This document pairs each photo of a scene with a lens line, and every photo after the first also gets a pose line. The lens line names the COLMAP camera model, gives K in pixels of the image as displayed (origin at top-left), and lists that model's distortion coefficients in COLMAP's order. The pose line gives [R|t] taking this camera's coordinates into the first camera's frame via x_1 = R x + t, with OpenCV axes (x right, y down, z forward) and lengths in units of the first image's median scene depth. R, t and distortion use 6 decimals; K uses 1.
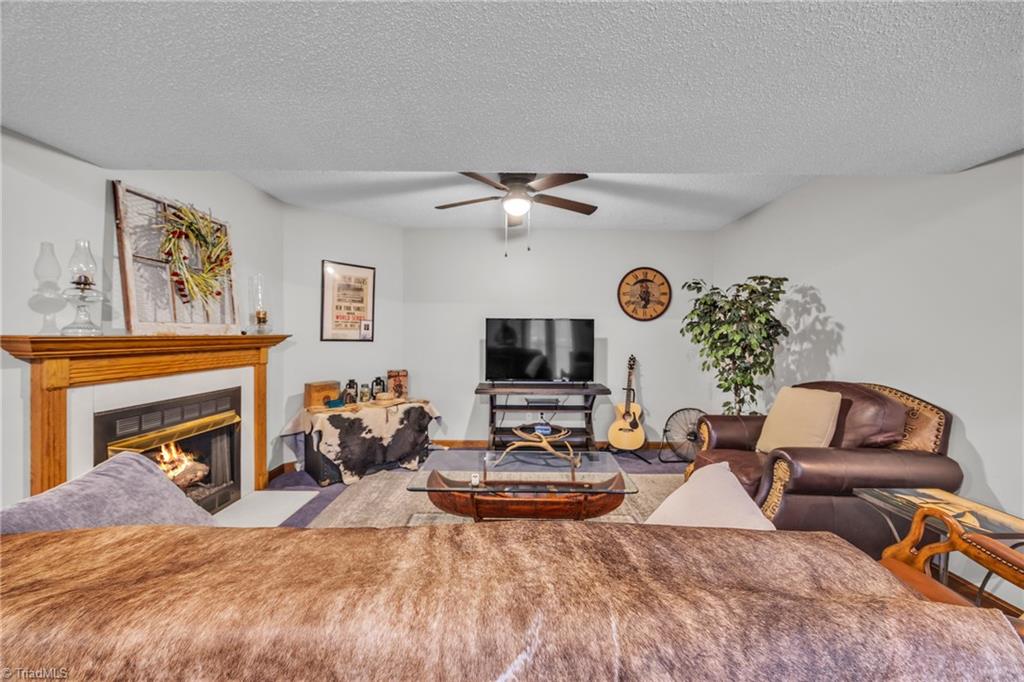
lens RADIAL K [[390.0, 0, 513.2], [0, 390.0, 339.0], [0, 0, 1]] dist [-0.003576, 0.000431]
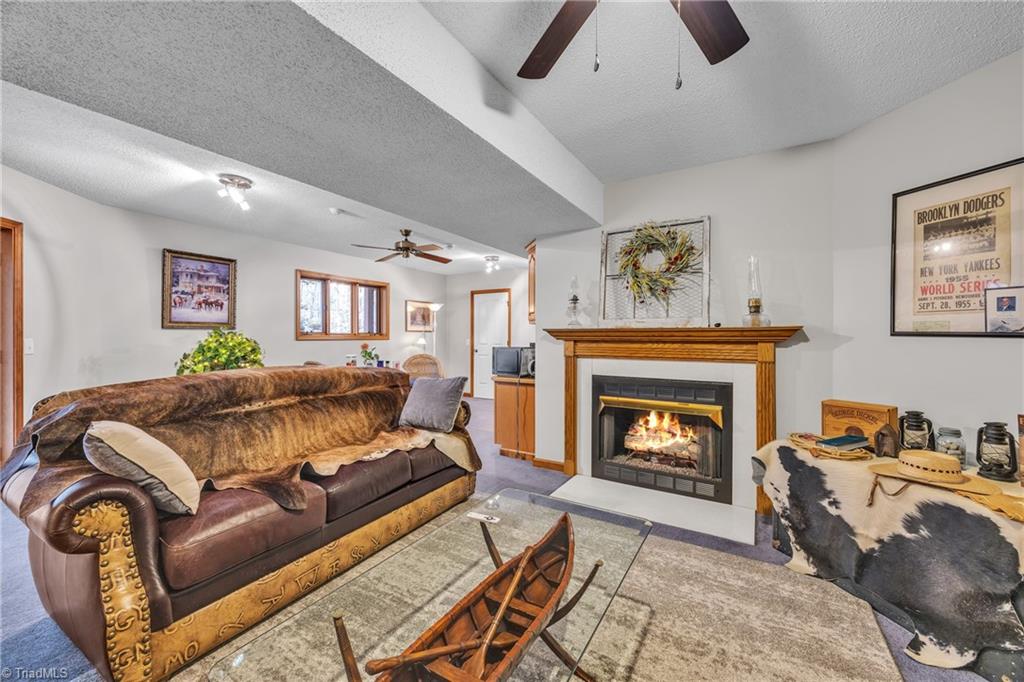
lens RADIAL K [[390.0, 0, 517.0], [0, 390.0, 335.3], [0, 0, 1]] dist [-0.003576, 0.000431]
pose [[-0.503762, -0.009550, -0.863790, 0.325225], [-0.015890, 0.999872, -0.001788, 0.016419], [0.863696, 0.012825, -0.503850, 0.931140]]
